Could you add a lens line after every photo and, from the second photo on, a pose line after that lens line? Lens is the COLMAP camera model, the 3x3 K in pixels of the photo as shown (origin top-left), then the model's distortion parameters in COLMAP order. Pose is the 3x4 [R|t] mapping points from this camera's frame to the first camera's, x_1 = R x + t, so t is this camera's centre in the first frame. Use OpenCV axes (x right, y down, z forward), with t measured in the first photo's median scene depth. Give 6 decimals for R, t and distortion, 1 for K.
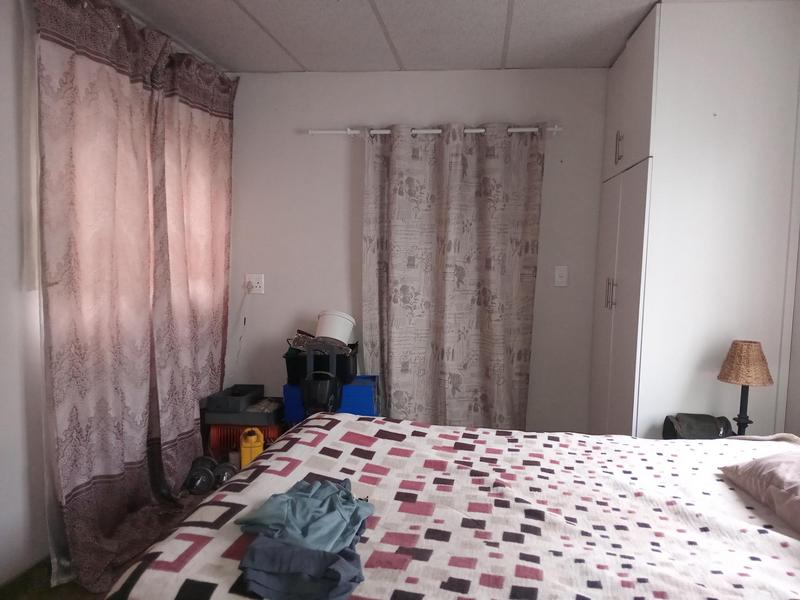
lens RADIAL K [[615.9, 0, 397.1], [0, 615.9, 300.0], [0, 0, 1]] dist [0.069591, -0.128035]
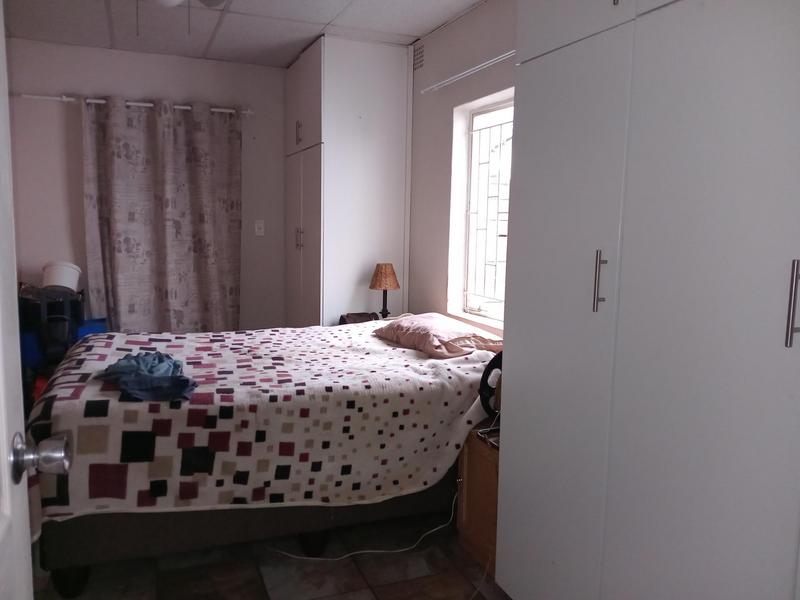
lens RADIAL K [[615.9, 0, 402.5], [0, 615.9, 305.2], [0, 0, 1]] dist [0.069591, -0.128035]
pose [[0.859836, -0.076205, 0.504851, -0.146714], [0.043390, 0.996128, 0.076460, 0.037623], [-0.508723, -0.043838, 0.859813, -0.278296]]
